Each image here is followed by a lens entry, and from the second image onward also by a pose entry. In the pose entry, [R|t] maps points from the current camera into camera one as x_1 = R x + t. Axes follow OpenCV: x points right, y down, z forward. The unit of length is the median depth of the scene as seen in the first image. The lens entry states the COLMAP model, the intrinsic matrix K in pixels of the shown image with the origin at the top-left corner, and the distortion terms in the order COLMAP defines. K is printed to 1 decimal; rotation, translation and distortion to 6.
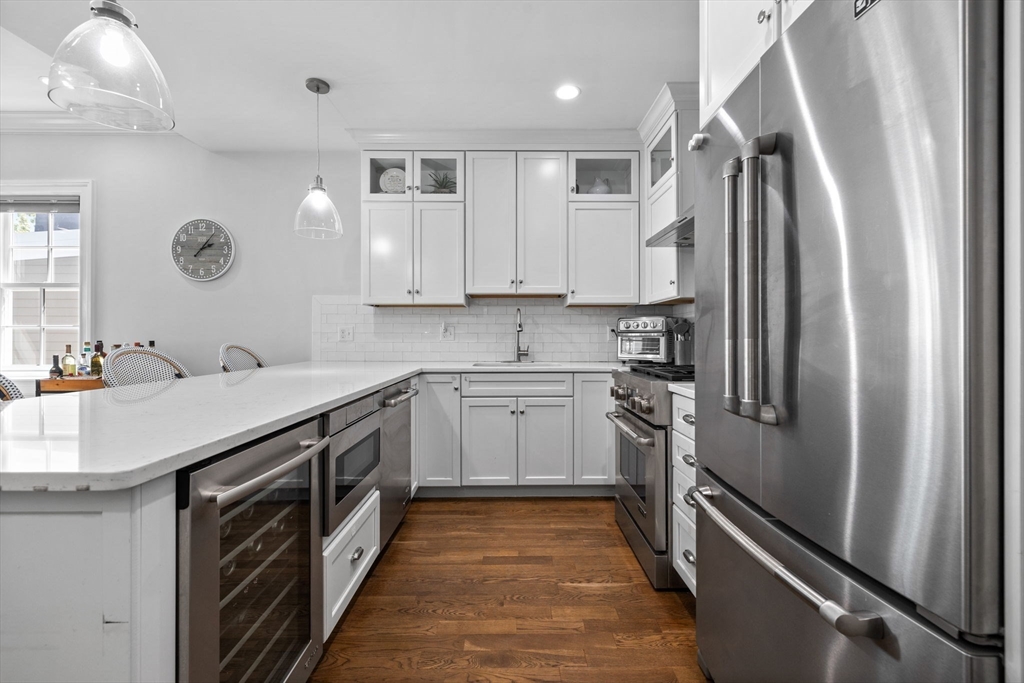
lens RADIAL K [[438.8, 0, 511.0], [0, 438.8, 339.1], [0, 0, 1]] dist [0.001554, 0.000173]
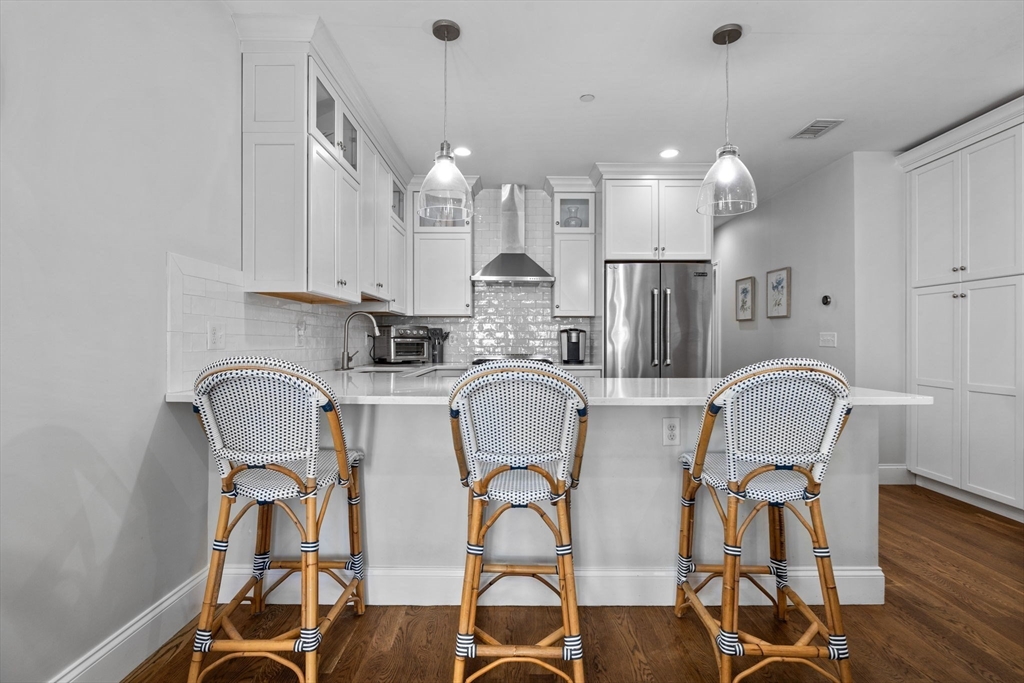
lens RADIAL K [[482.1, 0, 515.9], [0, 482.1, 336.3], [0, 0, 1]] dist [-0.013549, 0.004395]
pose [[-0.001664, 0.011370, 0.999934, -1.096790], [0.002076, 0.999933, -0.011366, -0.004953], [-0.999996, 0.002057, -0.001688, 0.727719]]
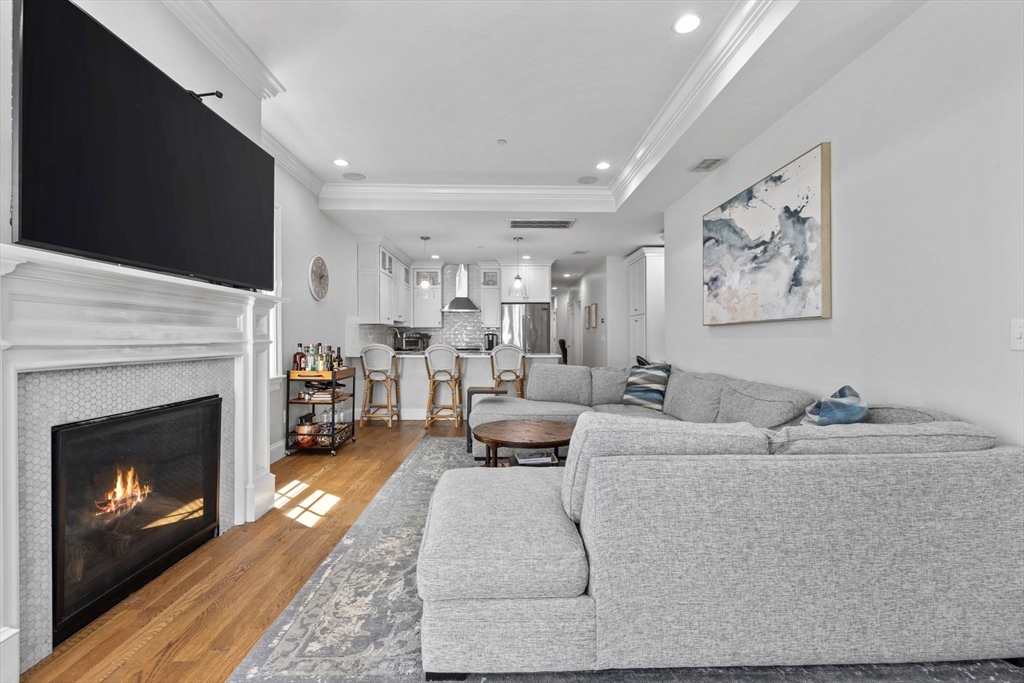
lens RADIAL K [[438.8, 0, 516.1], [0, 438.8, 340.2], [0, 0, 1]] dist [0.001554, 0.000173]
pose [[-0.025854, -0.001815, 0.999664, -2.425000], [0.005051, 0.999985, 0.001946, -0.006057], [-0.999653, 0.005100, -0.025844, 0.463028]]
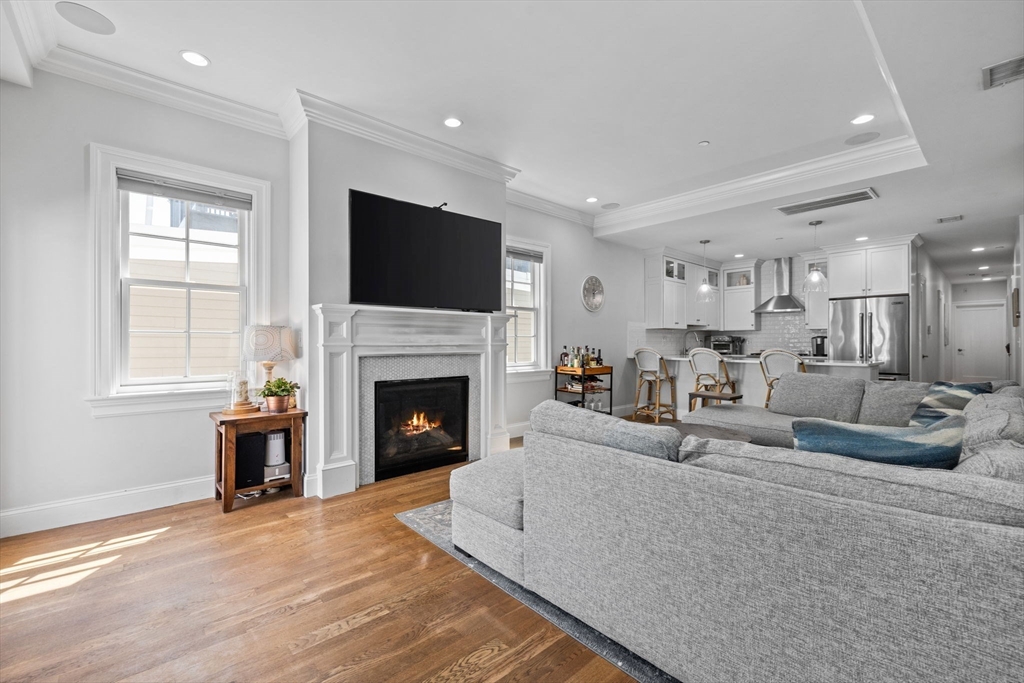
lens RADIAL K [[438.8, 0, 513.6], [0, 438.8, 342.6], [0, 0, 1]] dist [0.001554, 0.000173]
pose [[0.744978, 0.001093, 0.667088, -2.395183], [0.000896, 0.999996, -0.002639, -0.005248], [-0.667088, 0.002564, 0.744975, -0.099136]]
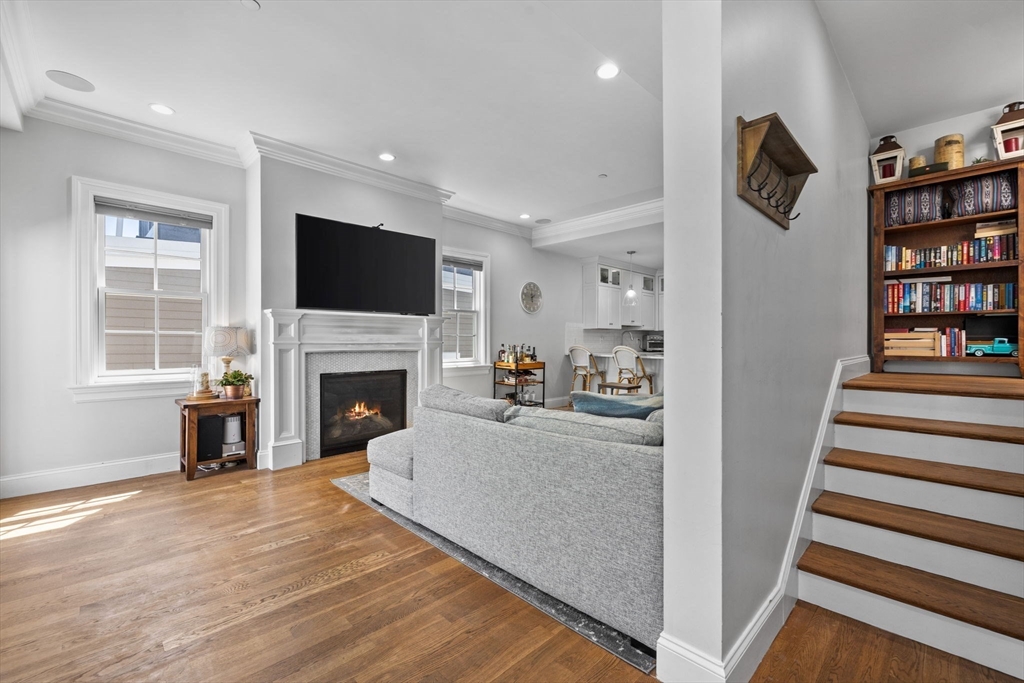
lens RADIAL K [[438.8, 0, 517.5], [0, 438.8, 342.3], [0, 0, 1]] dist [0.001554, 0.000173]
pose [[0.709736, 0.000403, 0.704467, -2.423847], [-0.001229, 0.999999, 0.000666, -0.006007], [-0.704466, -0.001338, 0.709736, -0.394147]]
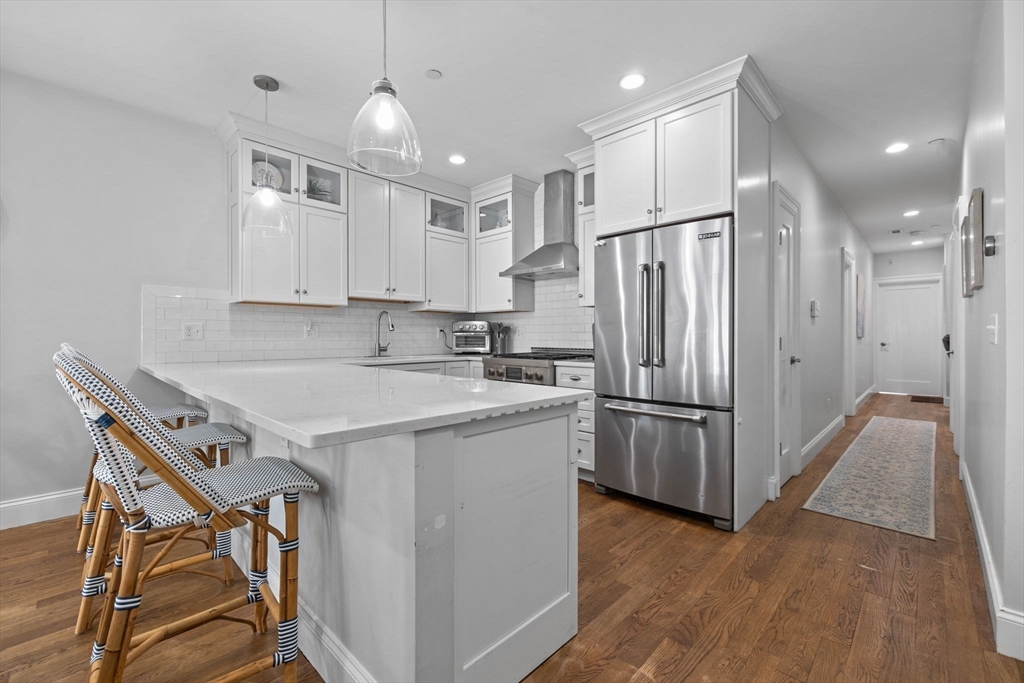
lens RADIAL K [[438.8, 0, 515.9], [0, 438.8, 341.2], [0, 0, 1]] dist [0.001554, 0.000173]
pose [[0.691466, -0.007663, 0.722369, -0.648175], [0.004064, 0.999969, 0.006717, 0.004936], [-0.722398, -0.001708, 0.691475, -0.085592]]
